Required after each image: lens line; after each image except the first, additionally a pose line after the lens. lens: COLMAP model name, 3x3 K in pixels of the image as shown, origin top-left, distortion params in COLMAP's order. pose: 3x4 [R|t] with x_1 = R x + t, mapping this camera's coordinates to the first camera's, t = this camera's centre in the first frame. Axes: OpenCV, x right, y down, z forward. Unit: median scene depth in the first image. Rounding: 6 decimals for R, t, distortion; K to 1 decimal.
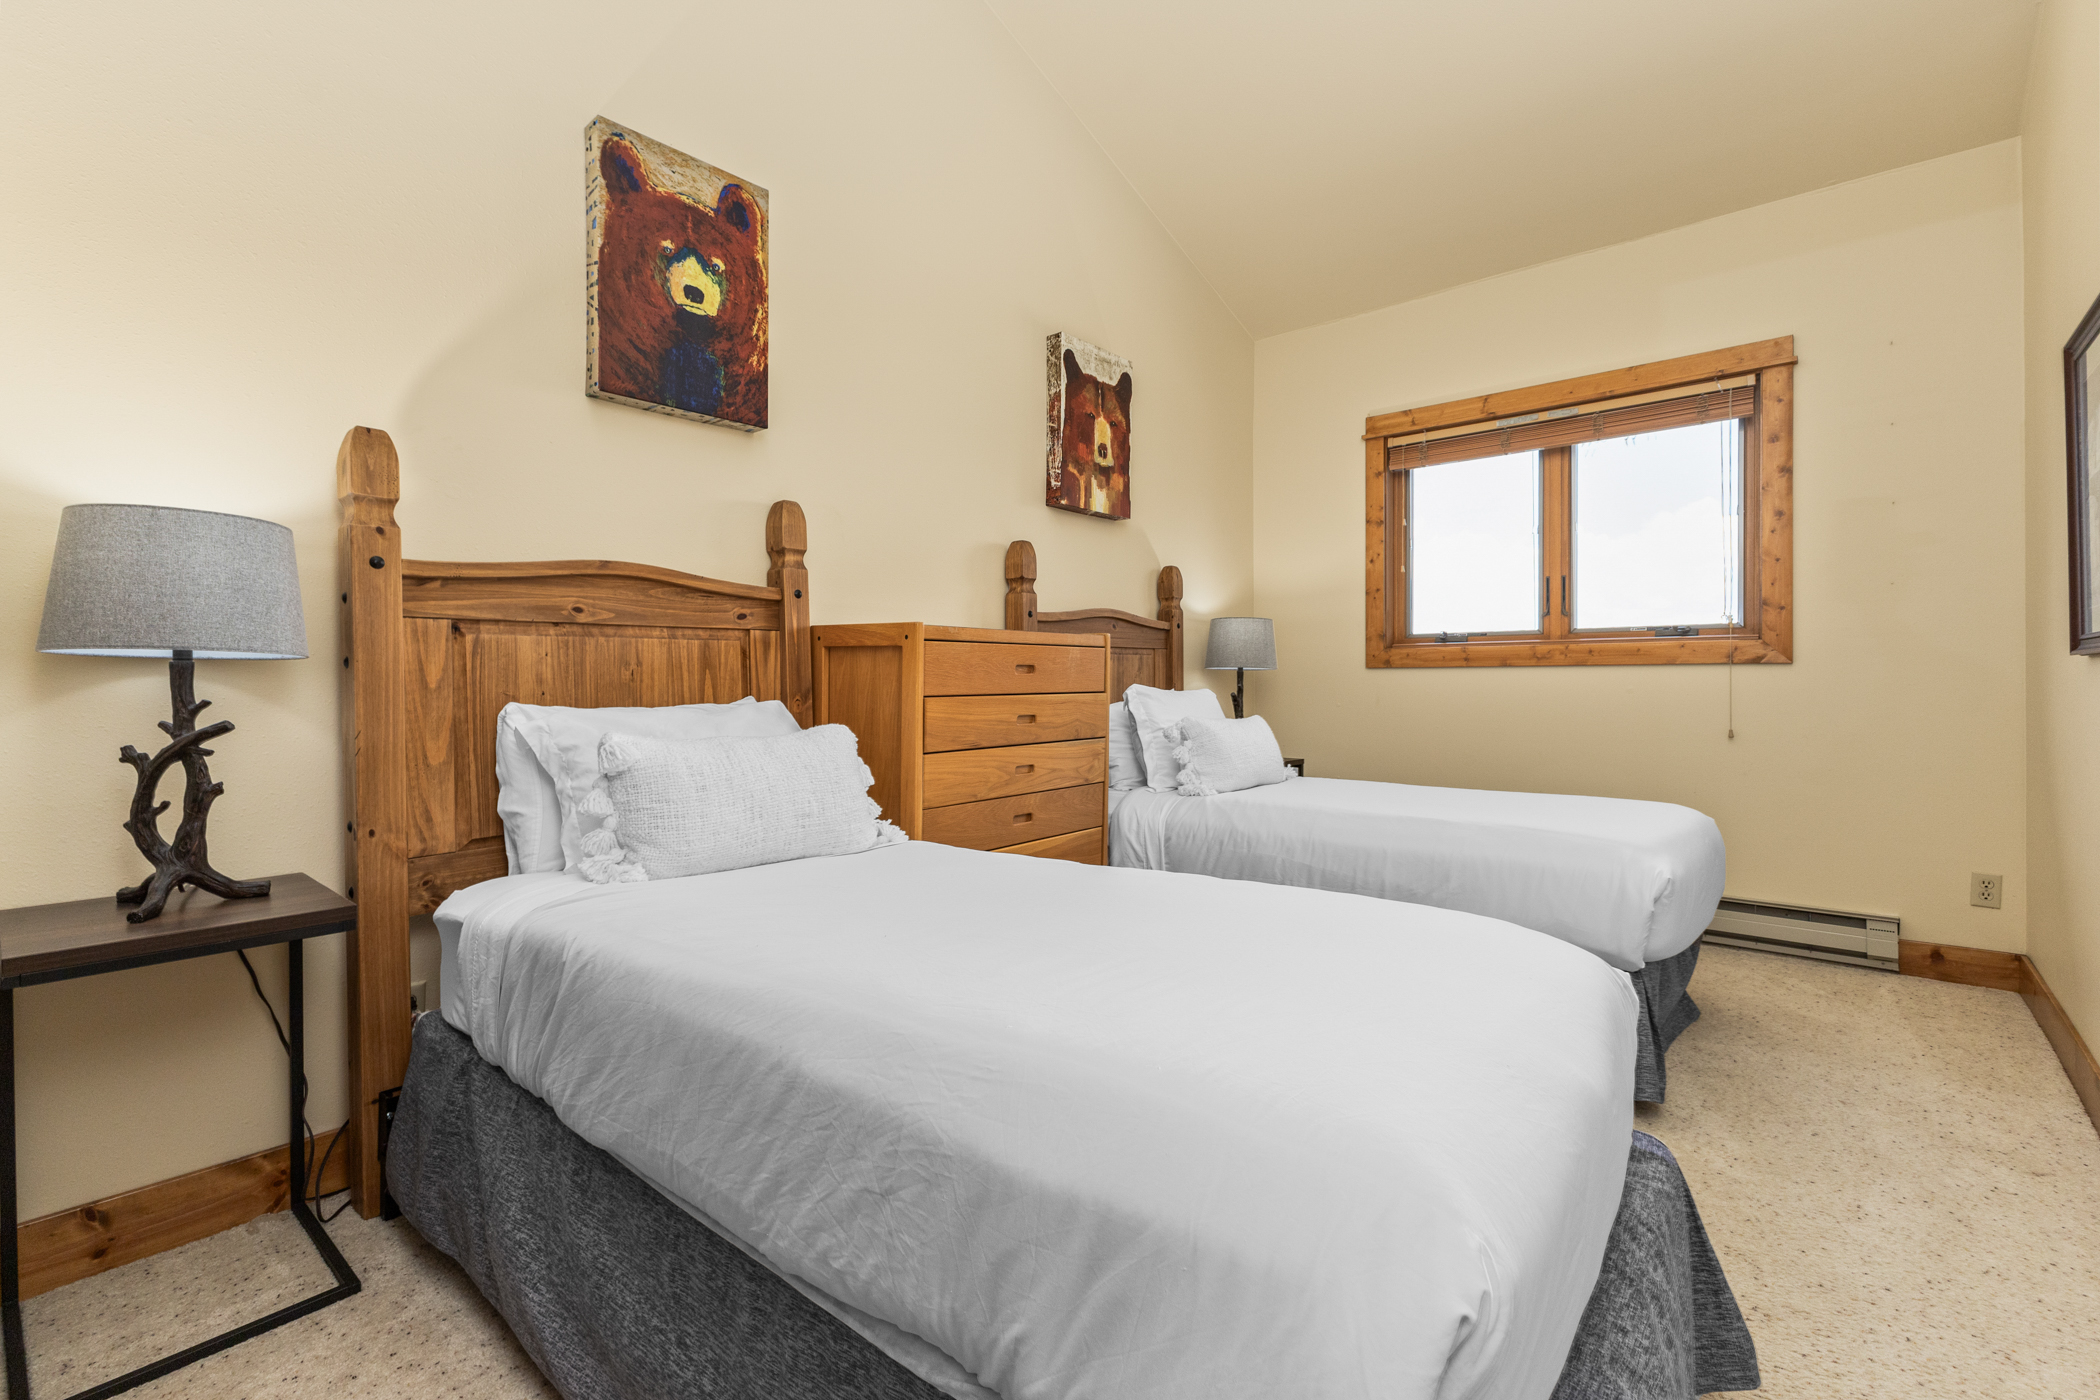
lens RADIAL K [[918.4, 0, 1062.8], [0, 918.4, 682.6], [0, 0, 1]] dist [0.015871, -0.005774]
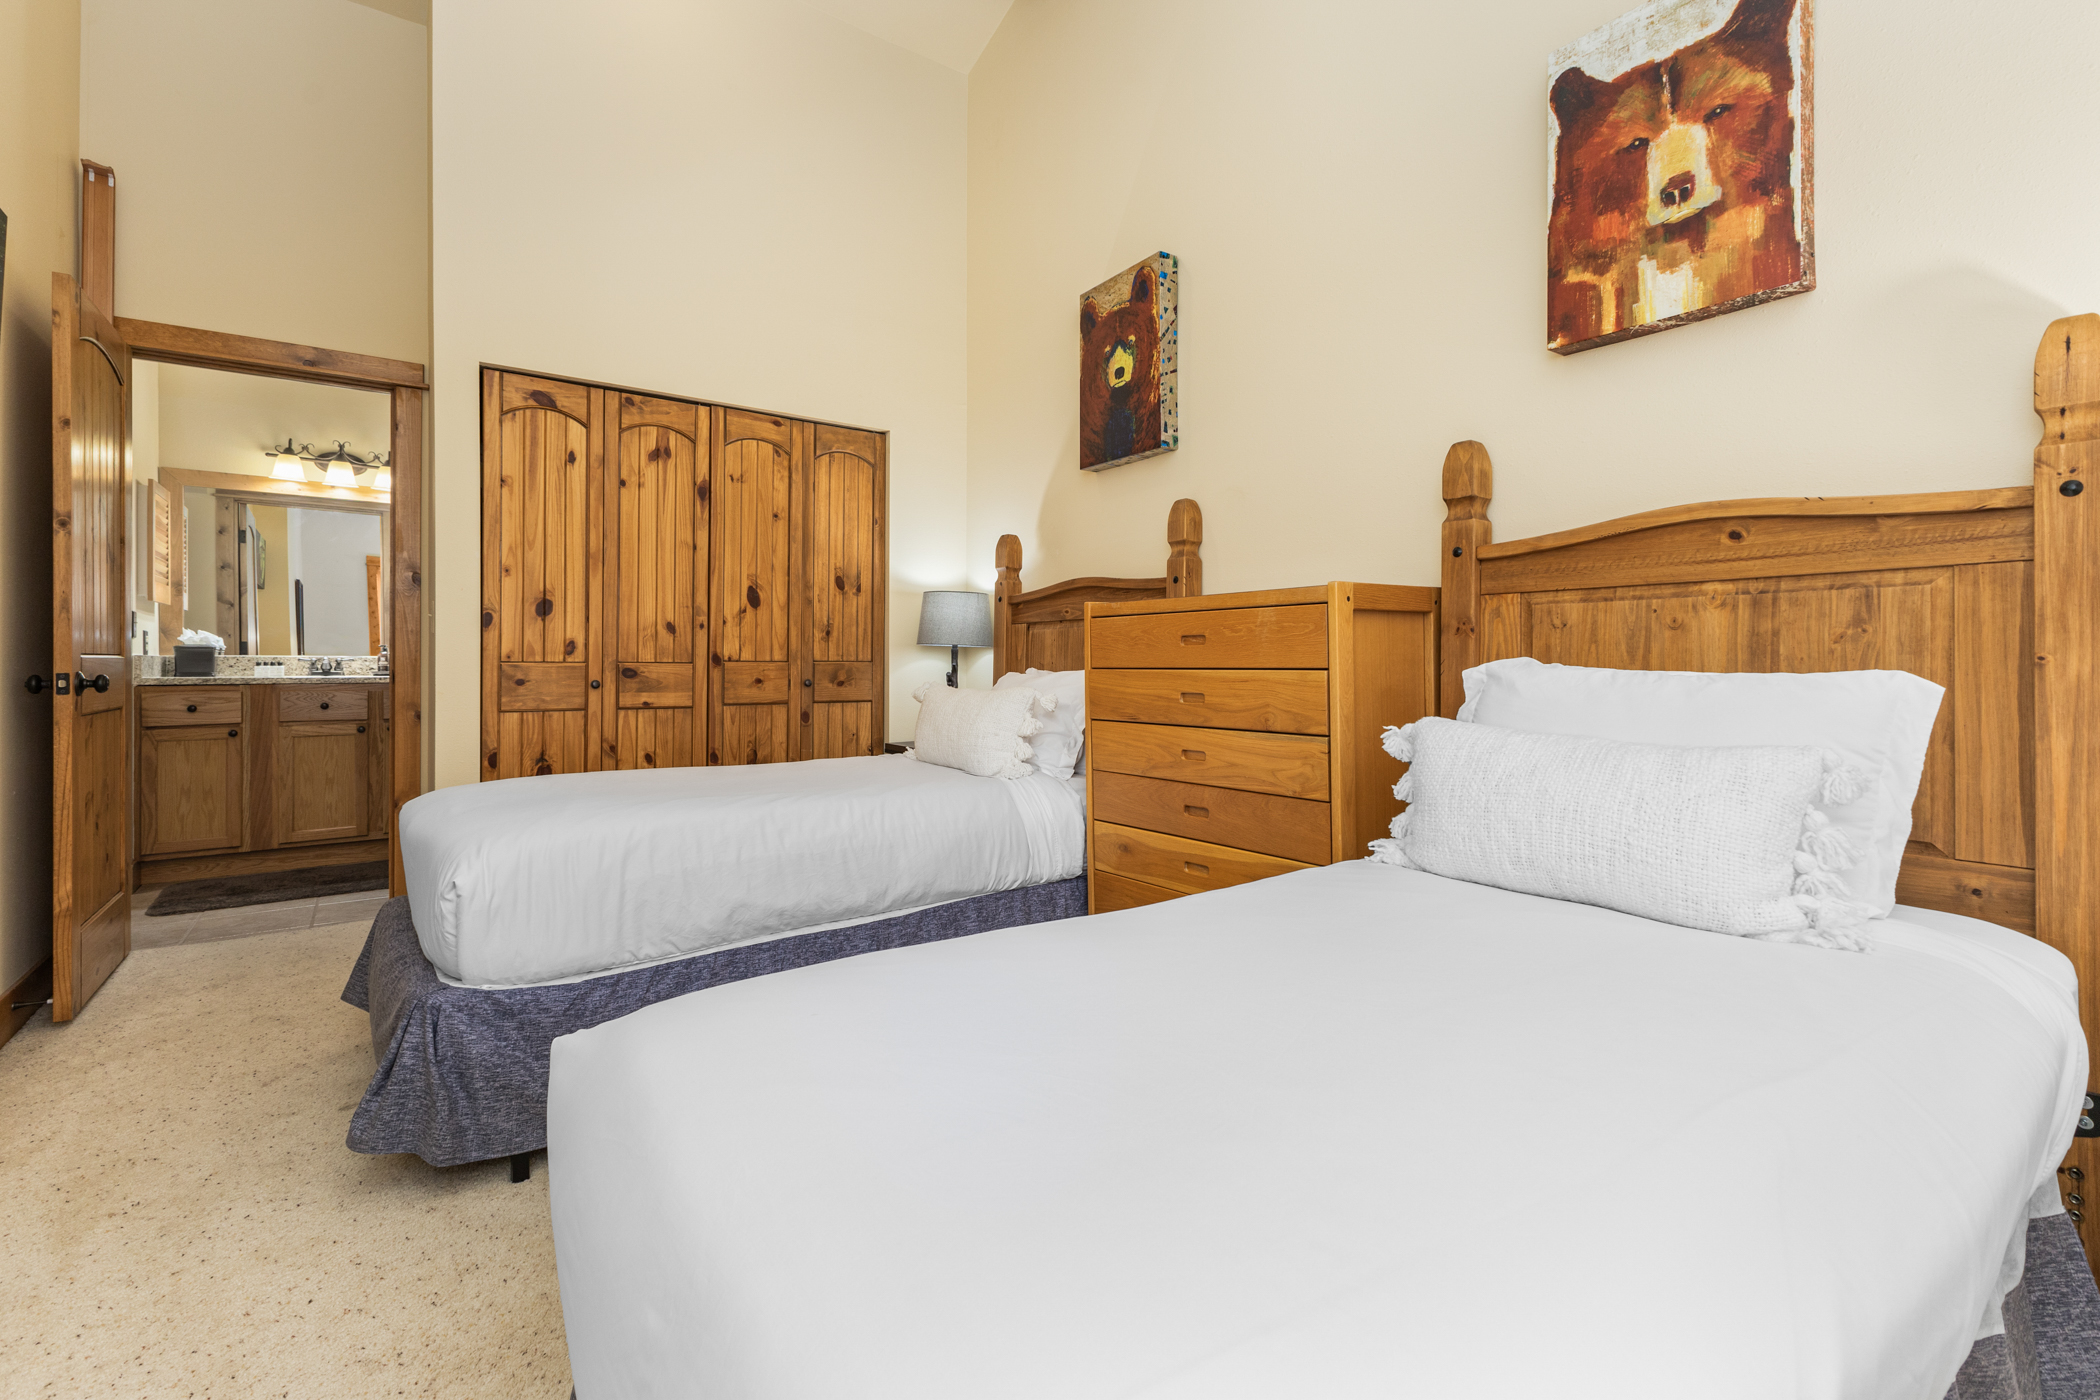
lens RADIAL K [[918.4, 0, 1045.9], [0, 918.4, 658.8], [0, 0, 1]] dist [0.015871, -0.005774]
pose [[-0.247237, 0.006338, -0.968934, 0.677914], [0.003915, 0.999977, 0.005542, -0.002400], [0.968947, -0.002423, -0.247256, 0.871914]]
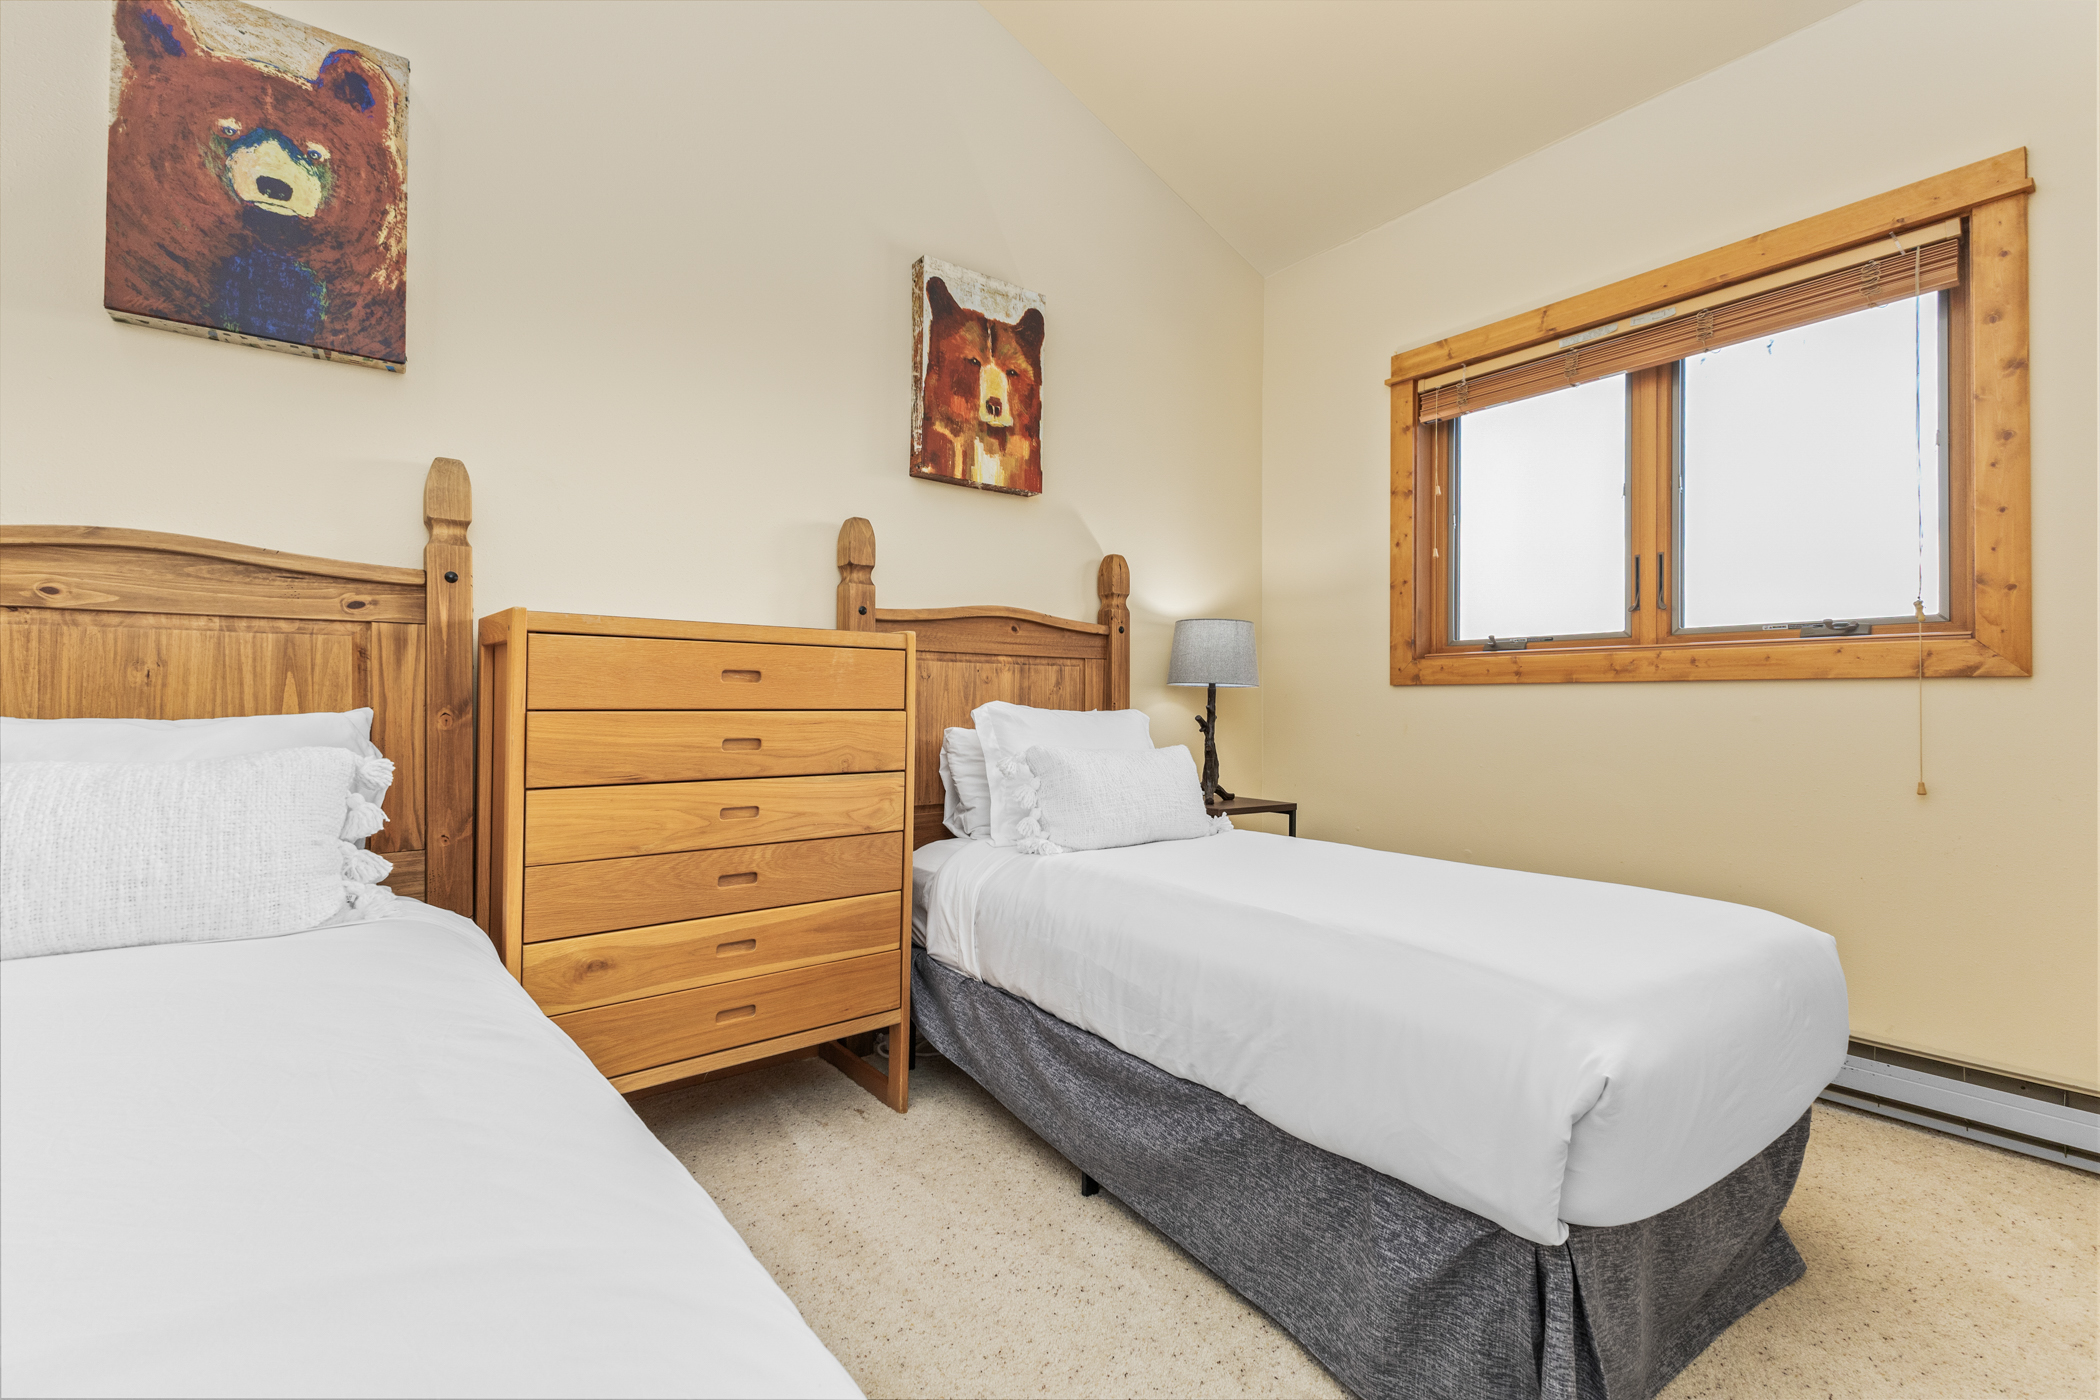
lens RADIAL K [[918.4, 0, 1057.6], [0, 918.4, 692.4], [0, 0, 1]] dist [0.015871, -0.005774]
pose [[0.978225, 0.006715, -0.207437, 0.288639], [-0.010337, 0.999812, -0.016379, 0.006265], [0.207288, 0.018167, 0.978111, 0.268483]]
